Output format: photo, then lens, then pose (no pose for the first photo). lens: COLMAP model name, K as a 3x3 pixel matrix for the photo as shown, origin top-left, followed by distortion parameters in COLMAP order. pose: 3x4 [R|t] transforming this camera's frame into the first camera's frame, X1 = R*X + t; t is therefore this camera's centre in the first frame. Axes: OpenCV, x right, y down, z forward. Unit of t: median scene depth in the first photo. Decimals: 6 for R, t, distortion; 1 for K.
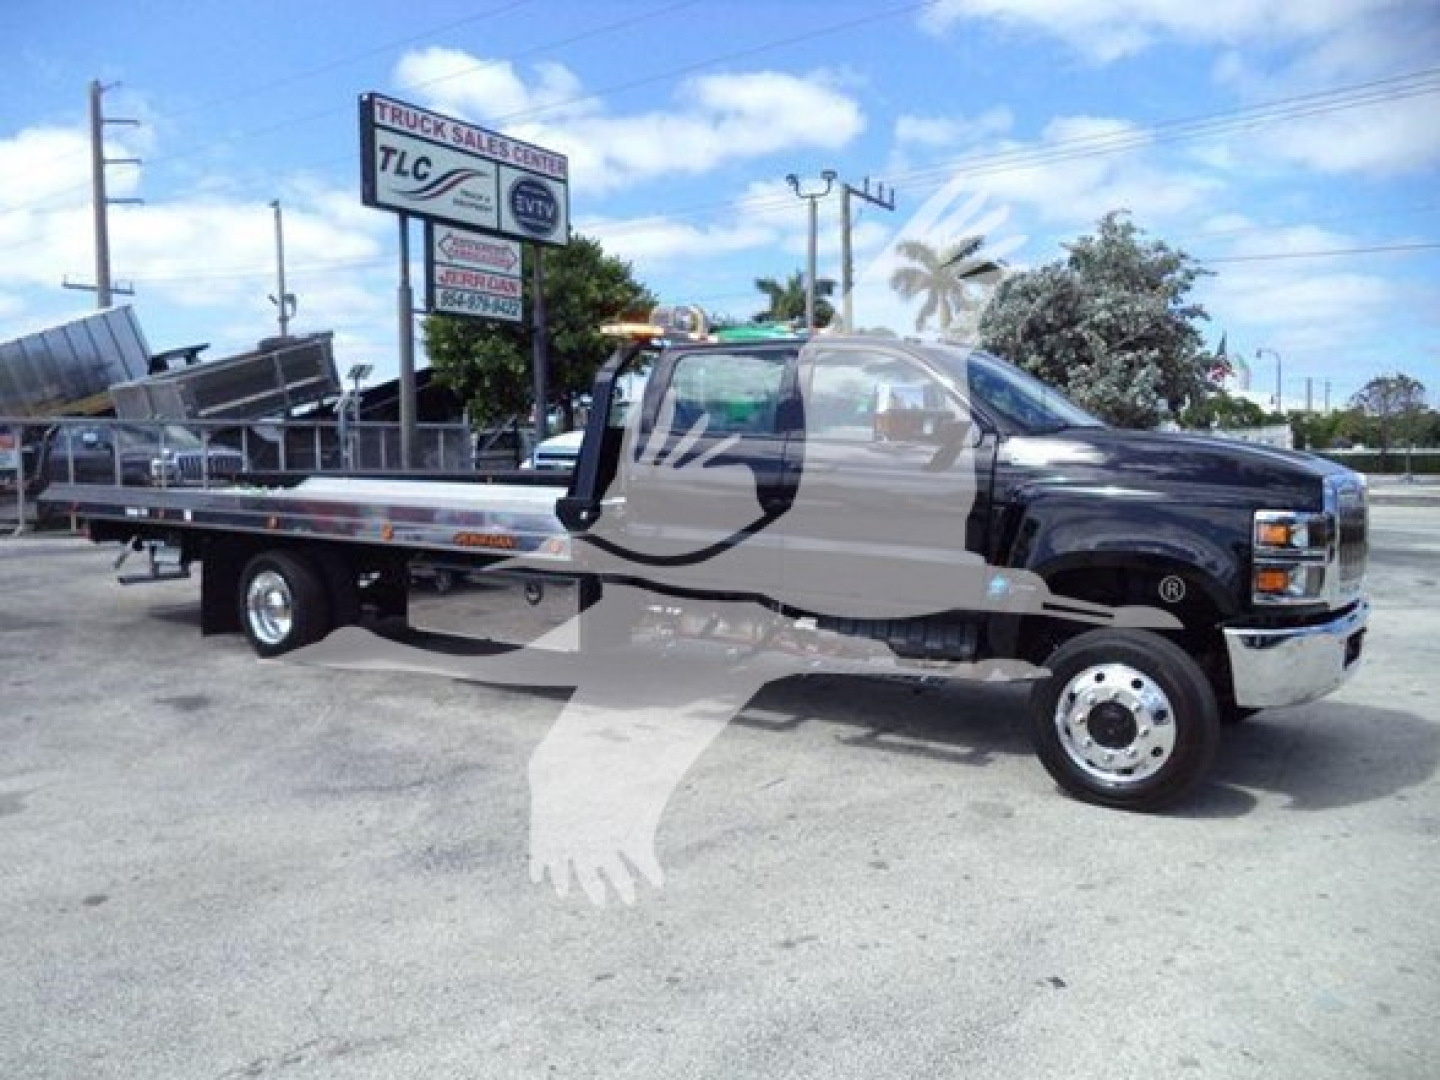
lens RADIAL K [[1173.8, 0, 718.0], [0, 1173.8, 541.0], [0, 0, 1]] dist [-0.032695, 0.010532]
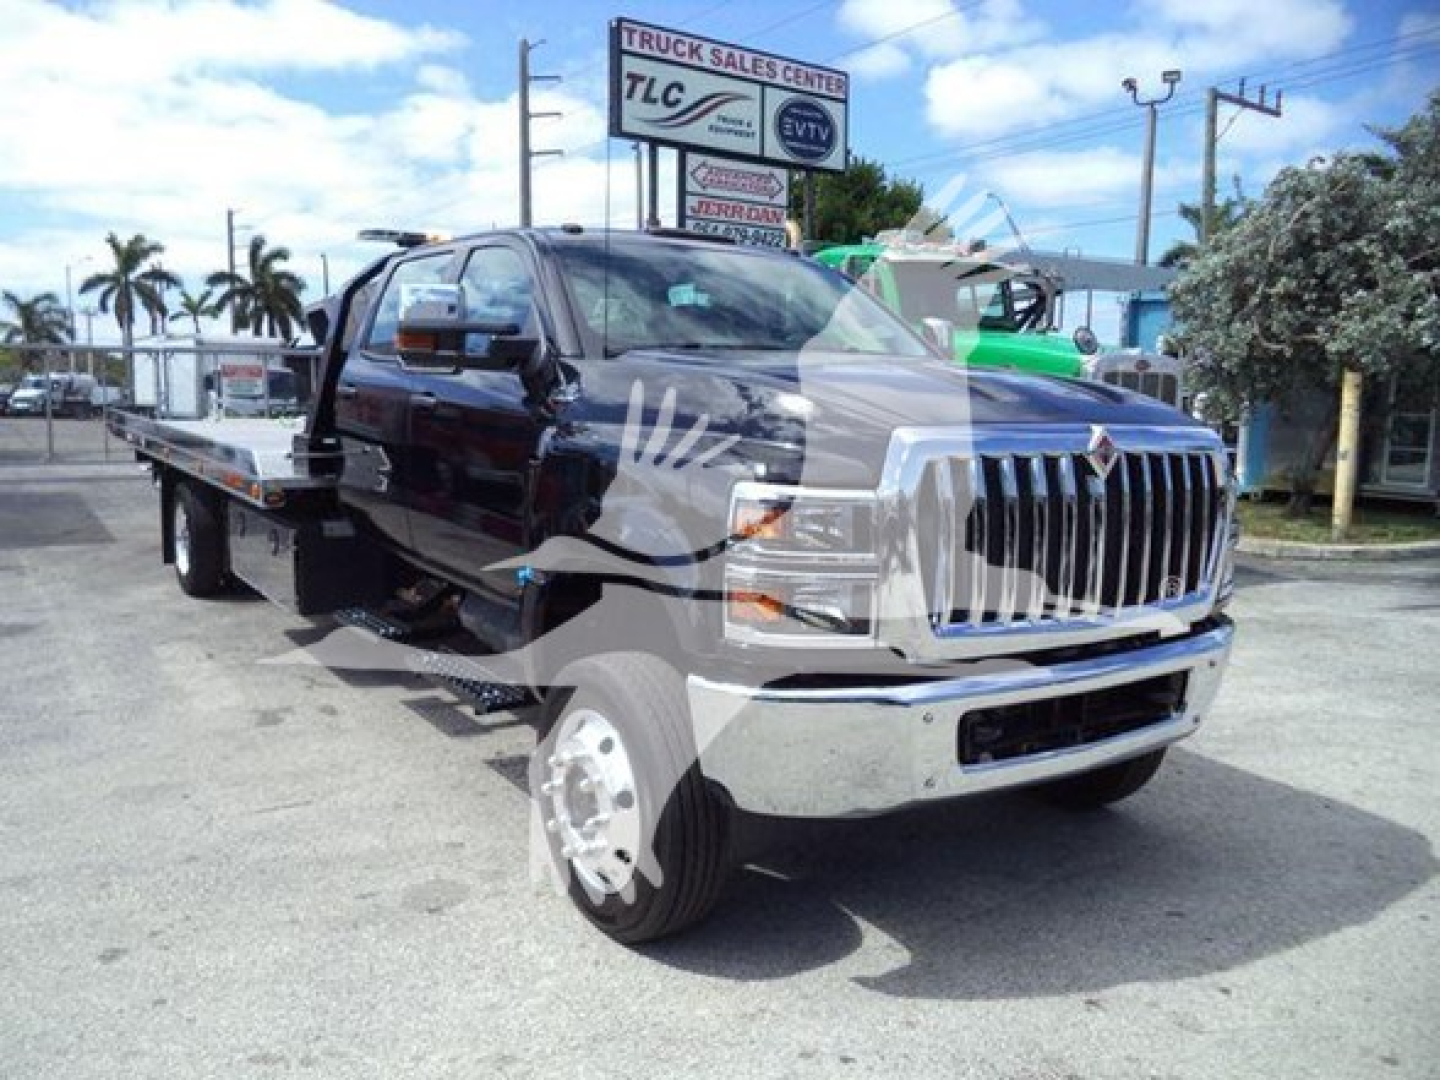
lens RADIAL K [[1173.8, 0, 718.7], [0, 1173.8, 542.5], [0, 0, 1]] dist [-0.032695, 0.010532]
pose [[0.931064, 0.065745, -0.358883, 0.148183], [-0.048486, 0.997202, 0.056891, -0.006721], [0.361620, -0.035568, 0.931647, 0.099179]]
